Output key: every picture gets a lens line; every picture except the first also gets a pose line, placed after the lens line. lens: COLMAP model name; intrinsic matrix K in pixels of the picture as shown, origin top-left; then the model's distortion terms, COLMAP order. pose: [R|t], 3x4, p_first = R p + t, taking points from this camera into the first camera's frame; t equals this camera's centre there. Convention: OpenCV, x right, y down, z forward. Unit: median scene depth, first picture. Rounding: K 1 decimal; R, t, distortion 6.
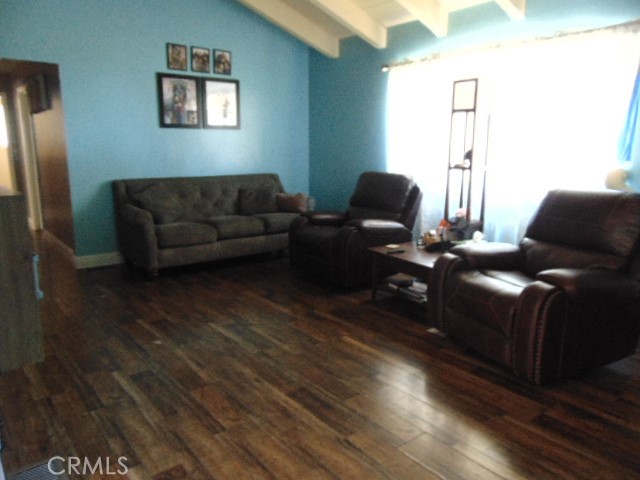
lens RADIAL K [[484.9, 0, 320.0], [0, 484.9, 240.0], [0, 0, 1]] dist [-0.029023, 0.087718]
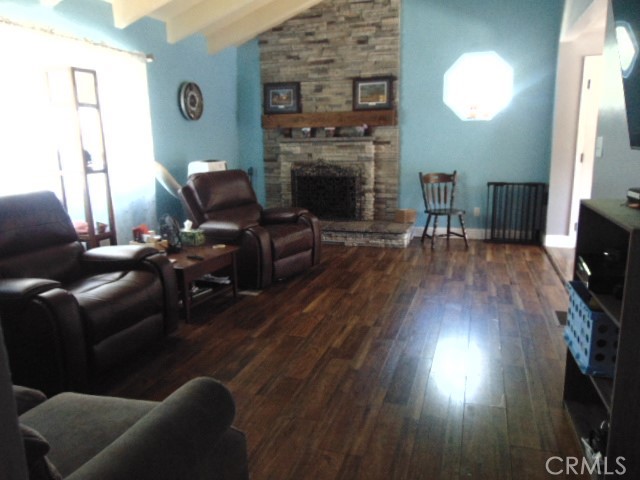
lens RADIAL K [[484.9, 0, 320.0], [0, 484.9, 240.0], [0, 0, 1]] dist [-0.029023, 0.087718]
pose [[-0.547308, -0.164100, 0.820686, -0.771247], [0.181731, 0.933891, 0.307930, -0.263536], [-0.816963, 0.317676, -0.481304, 1.300488]]
